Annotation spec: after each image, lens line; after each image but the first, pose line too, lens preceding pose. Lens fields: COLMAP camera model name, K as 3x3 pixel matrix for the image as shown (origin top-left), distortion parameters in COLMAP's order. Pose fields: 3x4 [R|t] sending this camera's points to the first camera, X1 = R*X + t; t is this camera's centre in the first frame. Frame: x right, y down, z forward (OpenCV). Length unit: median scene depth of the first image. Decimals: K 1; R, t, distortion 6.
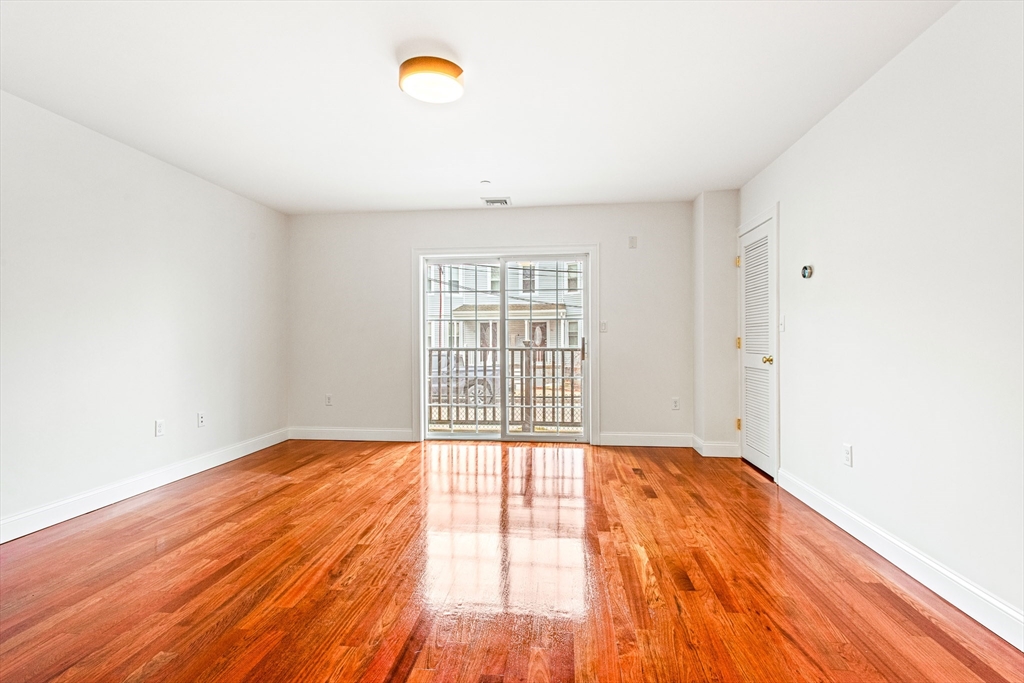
lens RADIAL K [[481.1, 0, 514.8], [0, 481.1, 340.9], [0, 0, 1]] dist [0.016083, -0.000432]
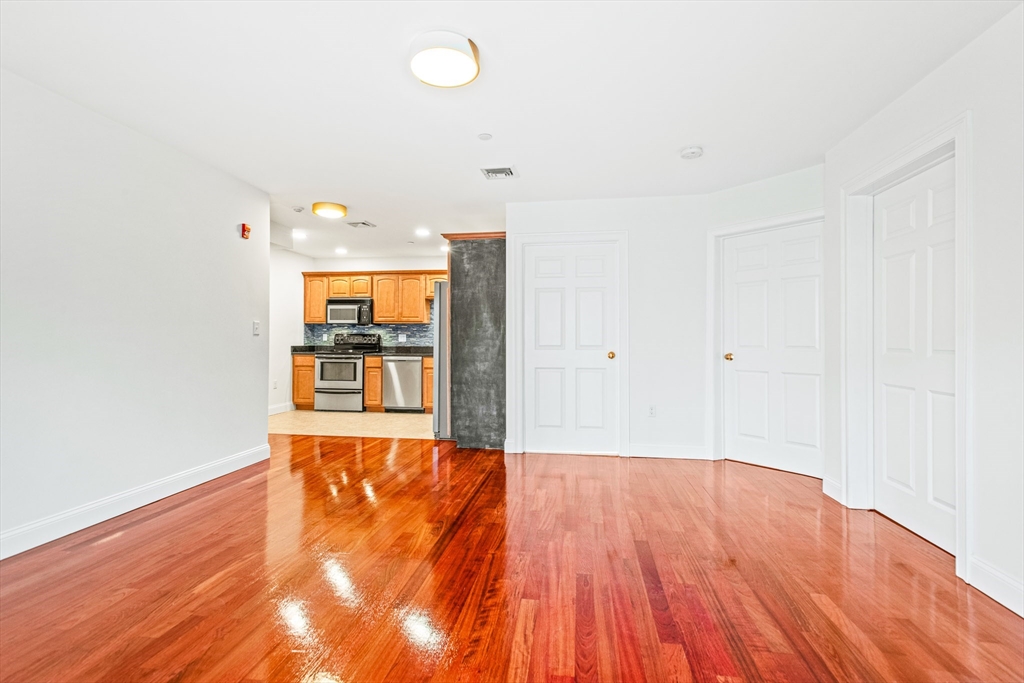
lens RADIAL K [[481.1, 0, 514.8], [0, 481.1, 340.9], [0, 0, 1]] dist [0.016083, -0.000432]
pose [[-0.999418, 0.001207, 0.034081, -0.161110], [0.001270, 0.999998, 0.001832, -0.002040], [-0.034078, 0.001874, -0.999417, 0.917199]]
